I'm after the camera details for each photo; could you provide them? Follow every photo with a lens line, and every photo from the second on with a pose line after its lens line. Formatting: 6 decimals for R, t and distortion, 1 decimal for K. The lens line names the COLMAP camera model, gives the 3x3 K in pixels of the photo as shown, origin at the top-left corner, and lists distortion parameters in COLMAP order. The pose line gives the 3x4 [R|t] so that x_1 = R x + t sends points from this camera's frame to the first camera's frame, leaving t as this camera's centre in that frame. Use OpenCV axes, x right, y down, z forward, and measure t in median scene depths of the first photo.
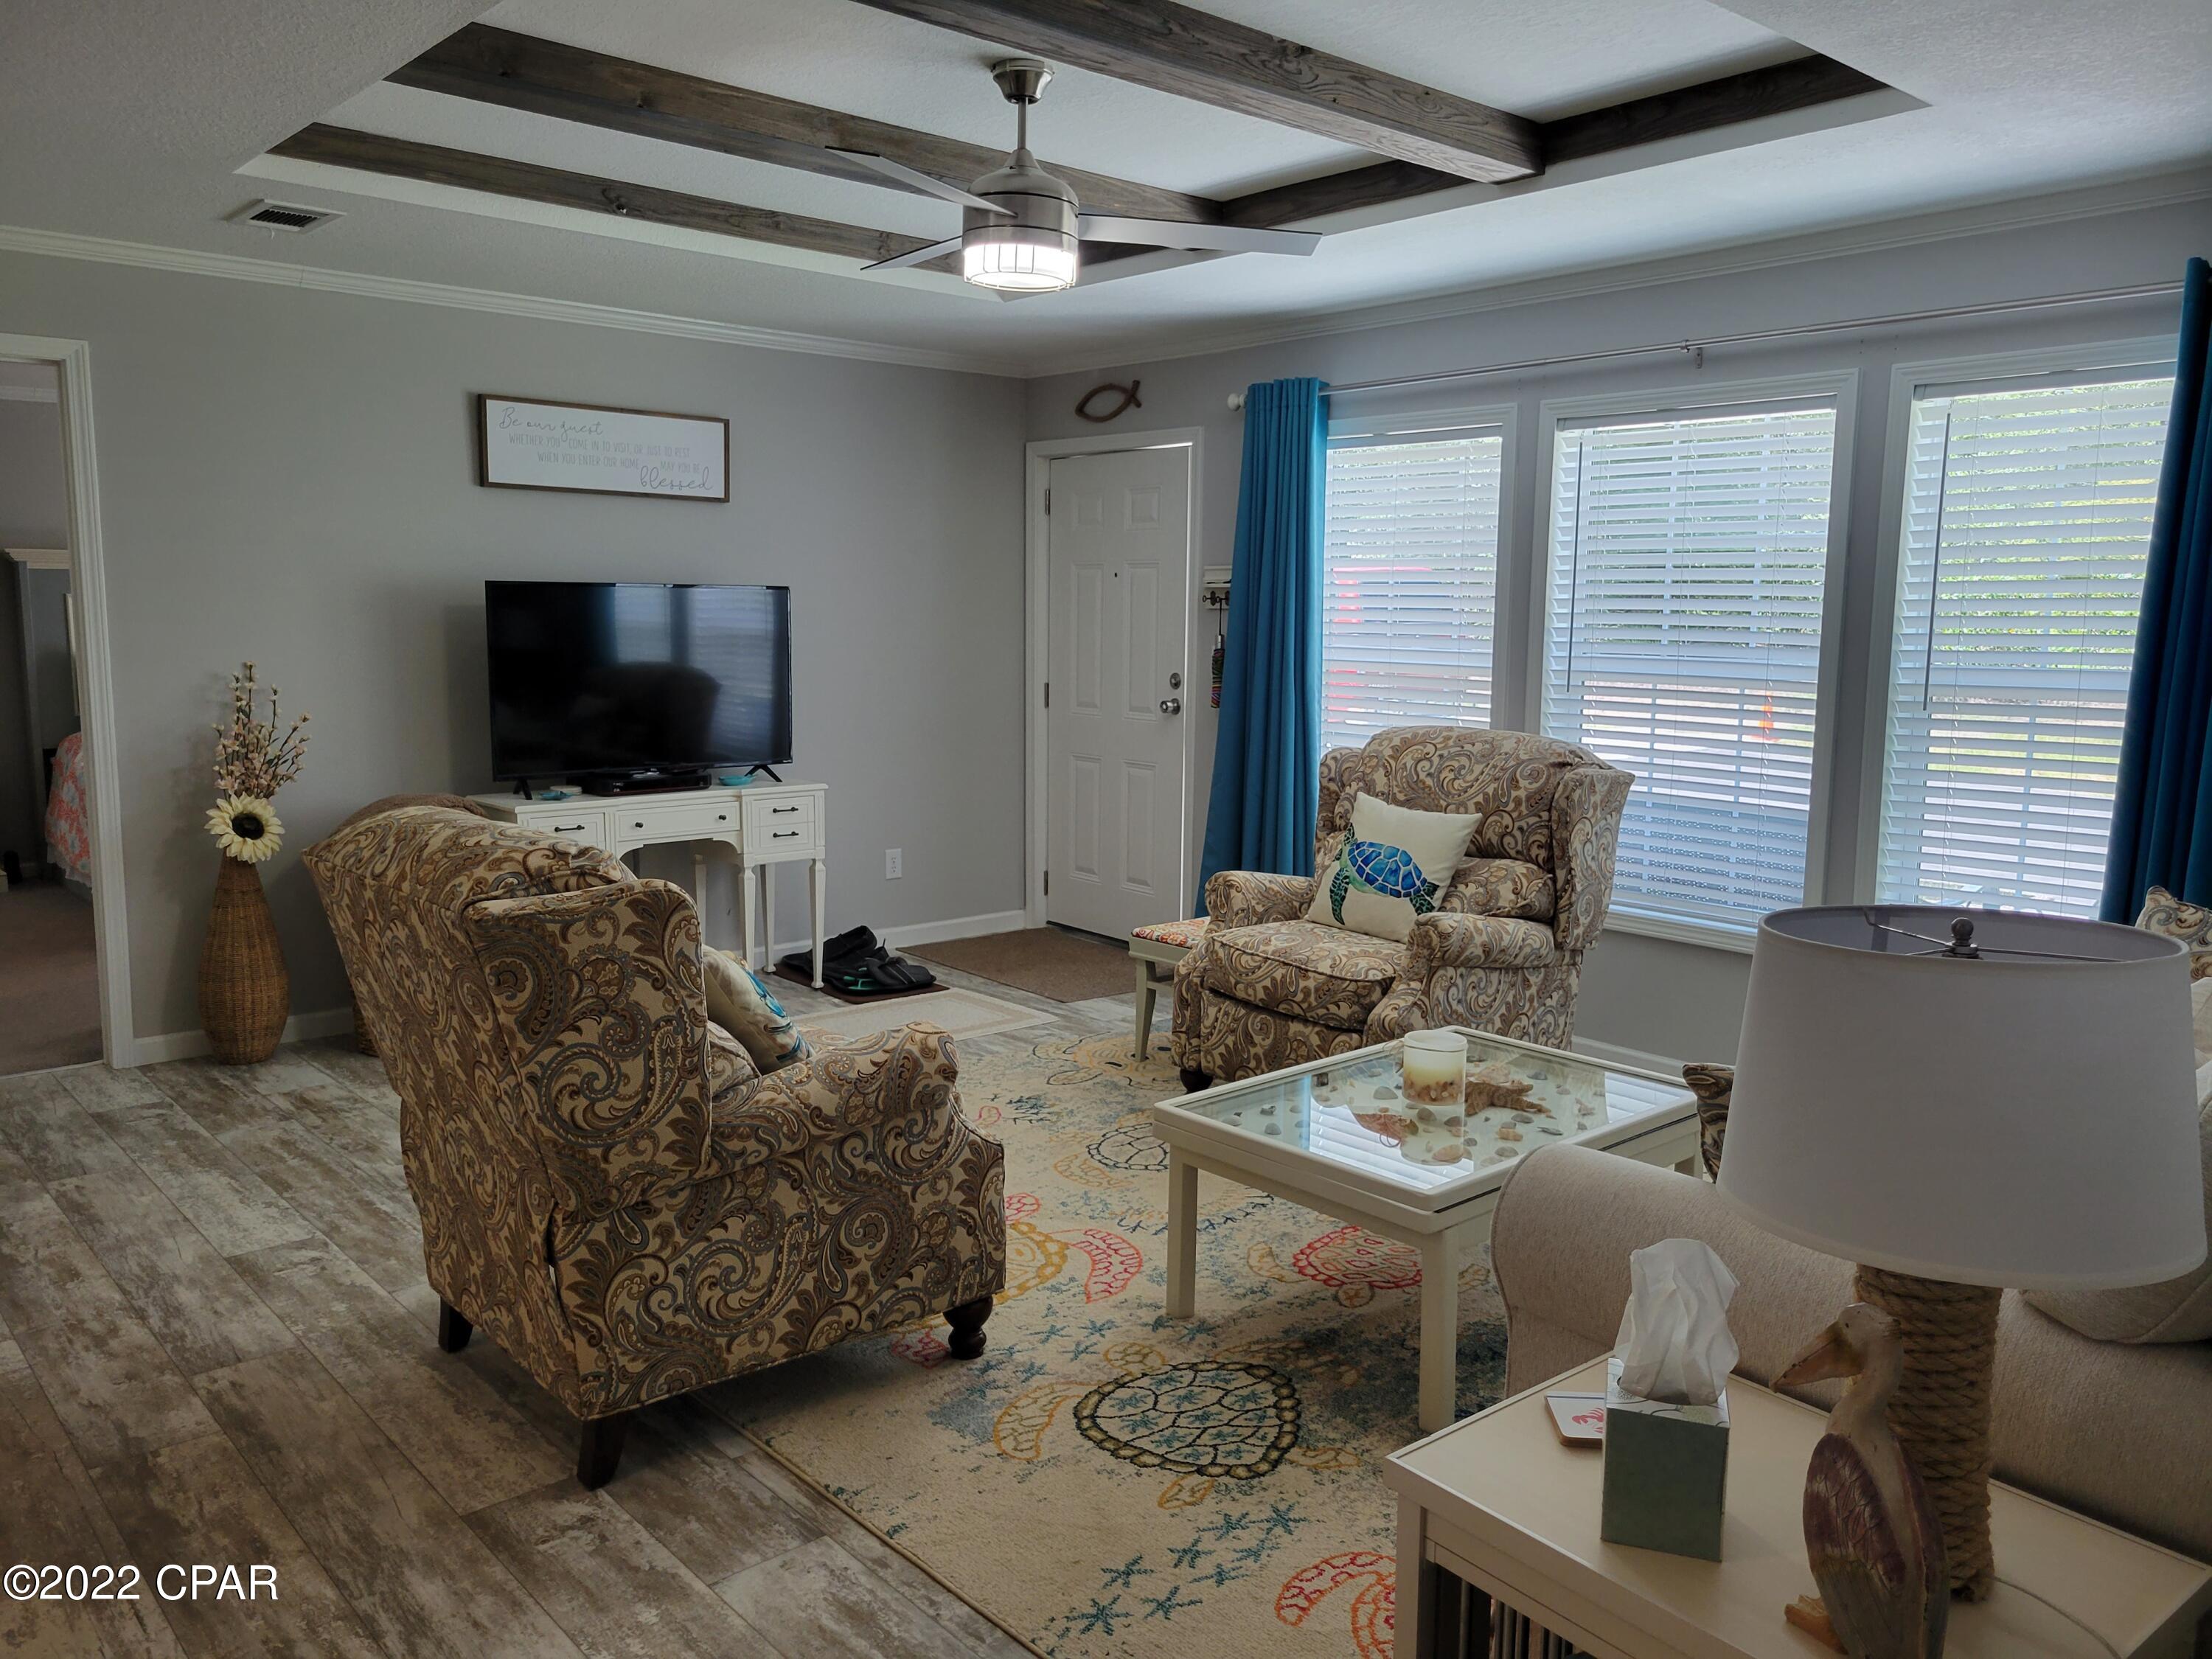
lens RADIAL K [[1663.4, 0, 1110.4], [0, 1663.4, 839.1], [0, 0, 1]] dist [0.033420, -0.008372]
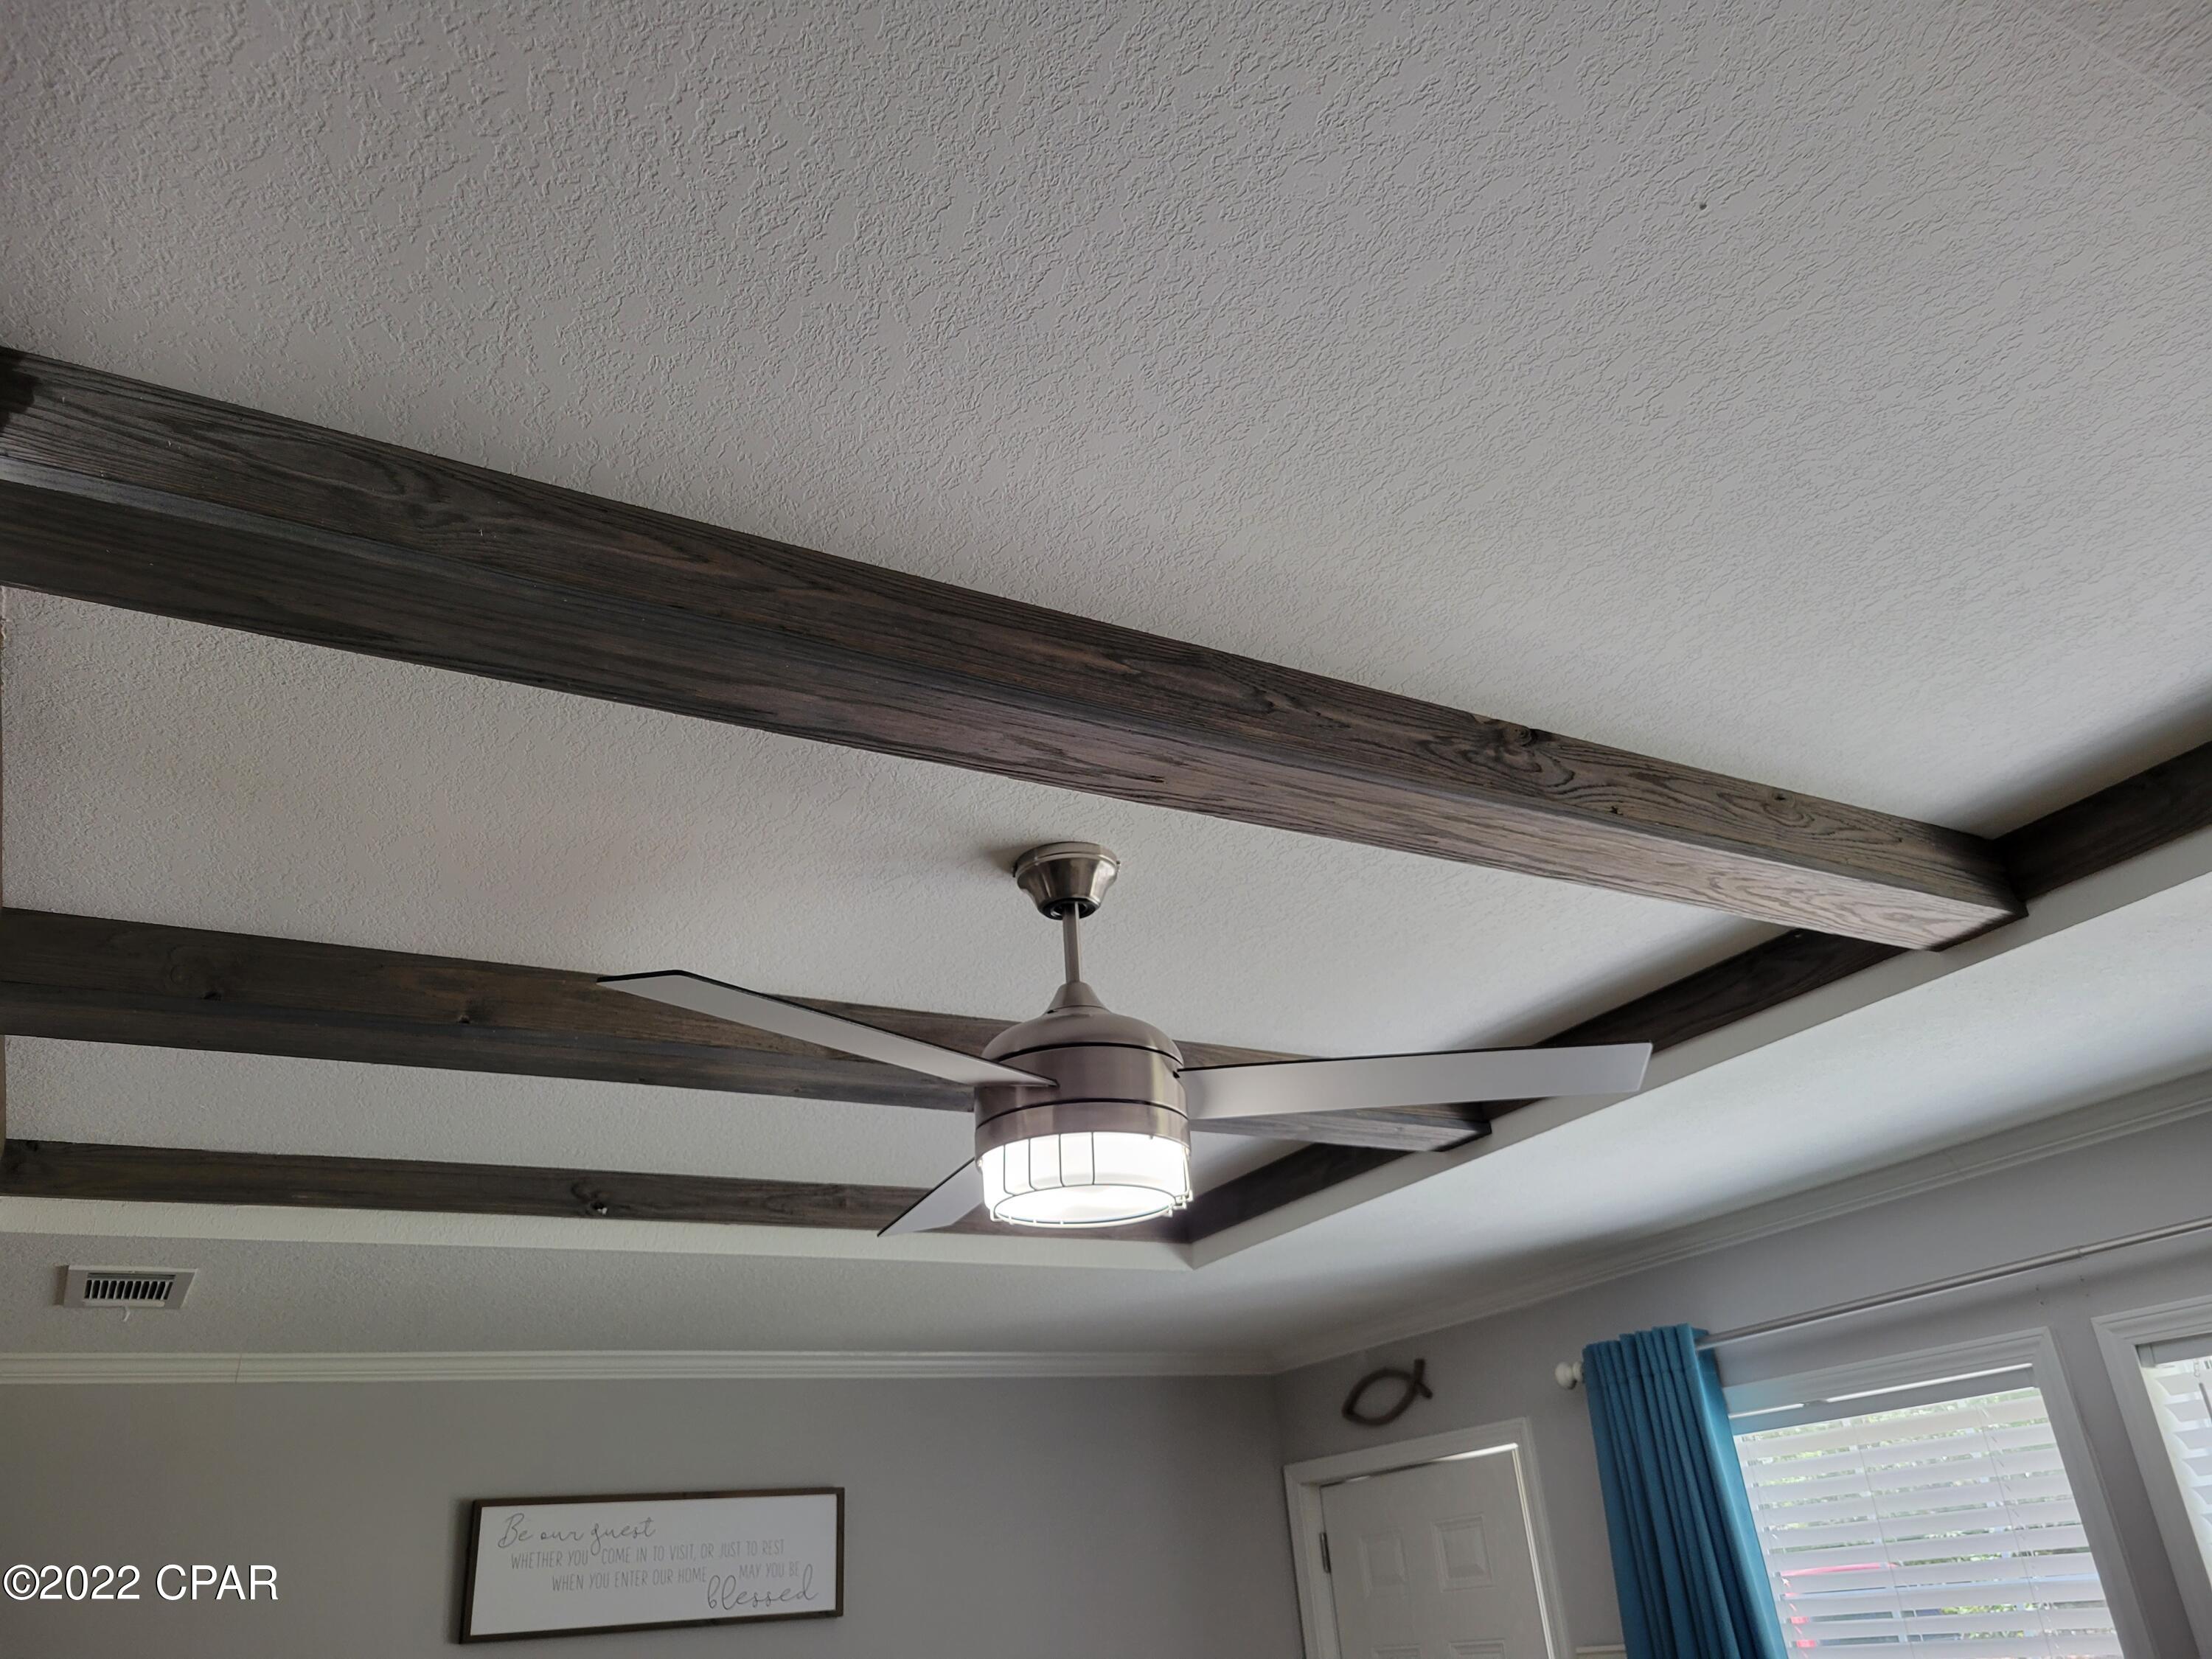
lens RADIAL K [[1663.4, 0, 1110.4], [0, 1663.4, 839.1], [0, 0, 1]] dist [0.033420, -0.008372]
pose [[0.975289, -0.167393, -0.144193, 0.035845], [0.060834, 0.830887, -0.553106, -0.101538], [0.212394, 0.530667, 0.820537, 0.372036]]
